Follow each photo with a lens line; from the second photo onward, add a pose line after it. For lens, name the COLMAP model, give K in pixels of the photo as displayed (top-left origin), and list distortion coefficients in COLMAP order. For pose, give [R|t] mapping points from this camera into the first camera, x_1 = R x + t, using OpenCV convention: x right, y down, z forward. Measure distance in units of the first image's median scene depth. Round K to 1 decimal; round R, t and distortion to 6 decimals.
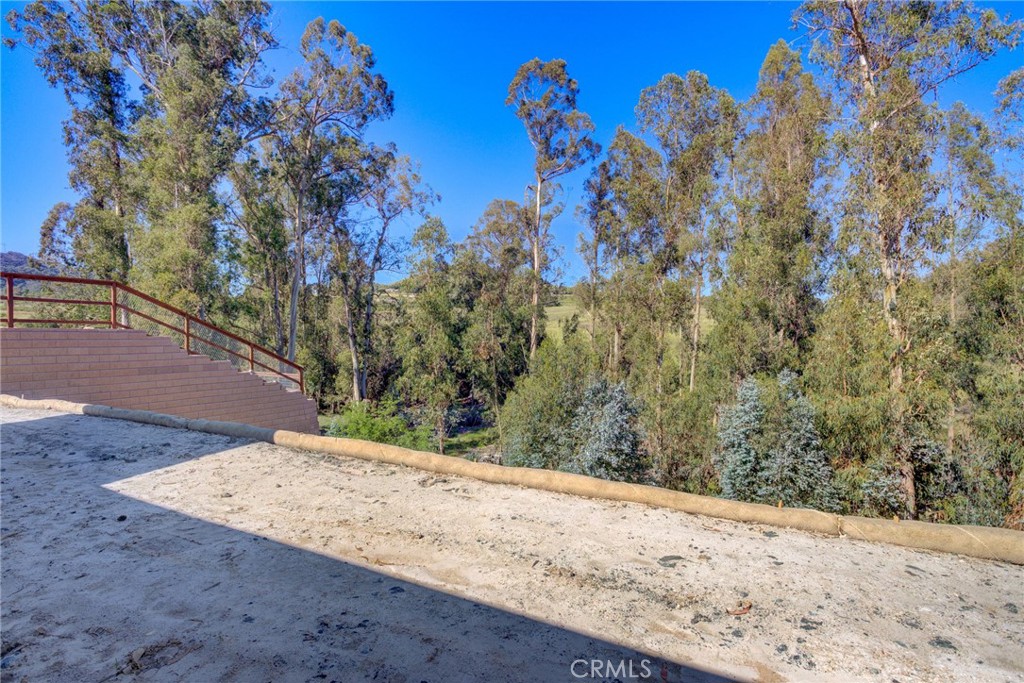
lens RADIAL K [[498.5, 0, 511.0], [0, 498.5, 340.3], [0, 0, 1]] dist [-0.009183, 0.002367]
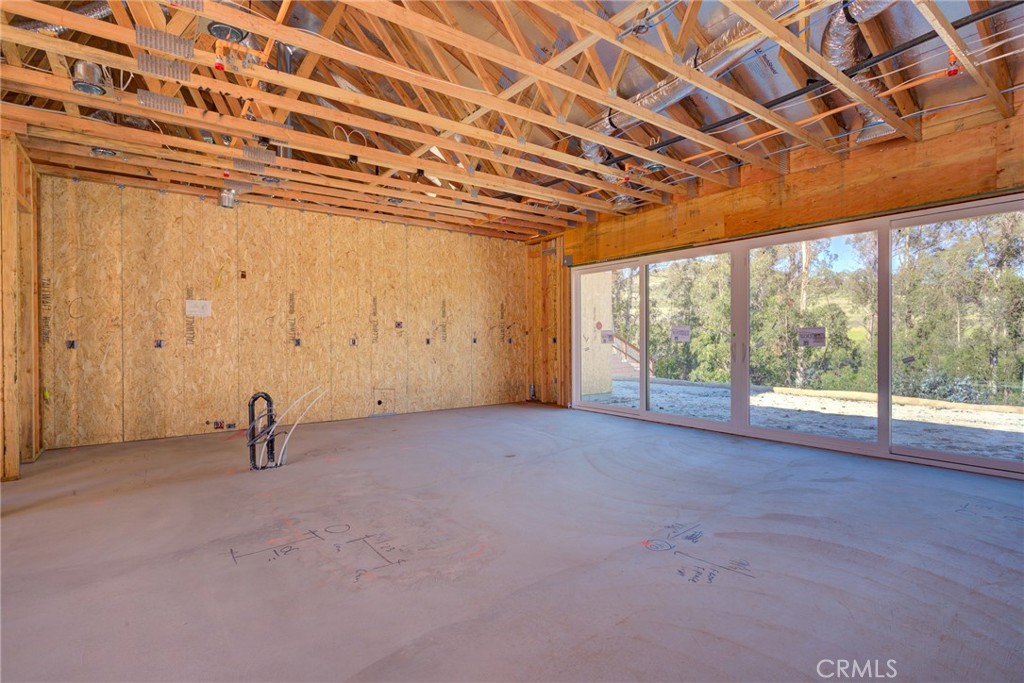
lens RADIAL K [[499.8, 0, 509.4], [0, 499.8, 338.6], [0, 0, 1]] dist [-0.006274, 0.001626]
pose [[0.910601, -0.004581, -0.413261, -0.245694], [0.004166, 0.999990, -0.001906, 0.000750], [0.413266, 0.000014, 0.910610, -0.400978]]
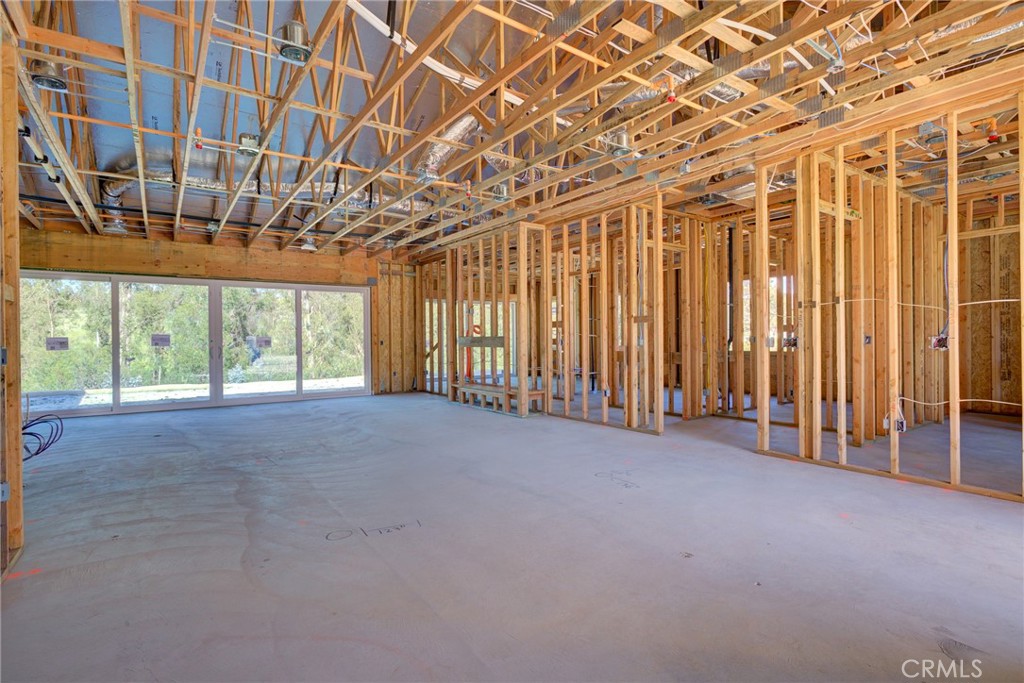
lens RADIAL K [[499.8, 0, 512.1], [0, 499.8, 341.4], [0, 0, 1]] dist [-0.006274, 0.001626]
pose [[0.434941, -0.009593, 0.900408, -0.627104], [0.013969, 0.999895, 0.003906, 0.000727], [-0.900351, 0.010879, 0.435029, -0.551668]]
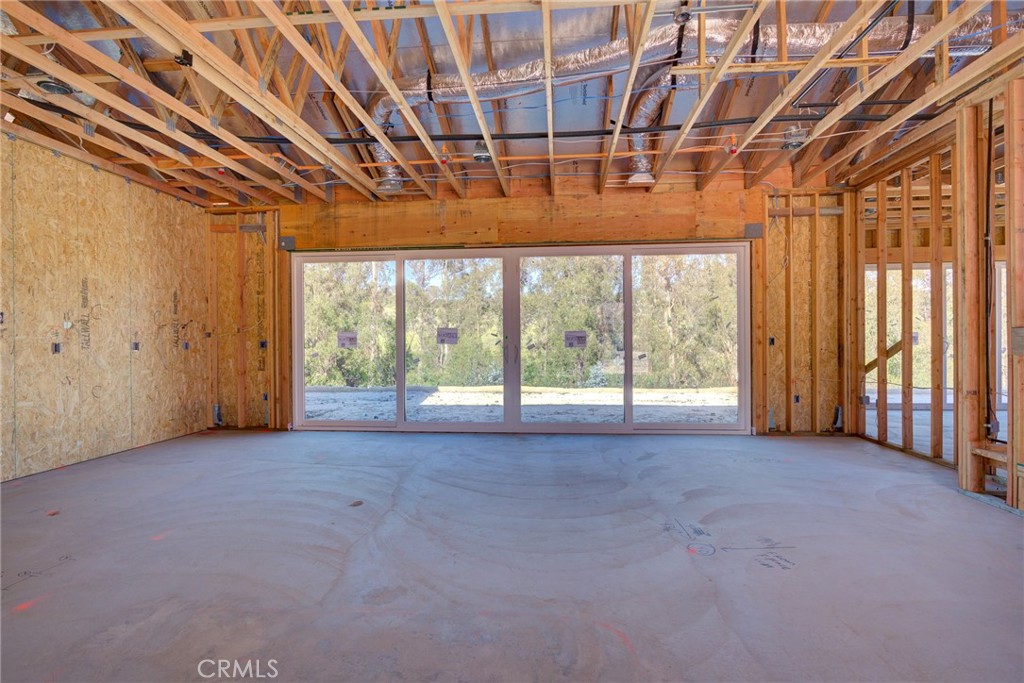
lens RADIAL K [[499.8, 0, 513.5], [0, 499.8, 341.4], [0, 0, 1]] dist [-0.006274, 0.001626]
pose [[0.914521, -0.009640, 0.404425, -0.408249], [0.009720, 0.999951, 0.001856, 0.000358], [-0.404423, 0.002233, 0.914569, -0.348782]]
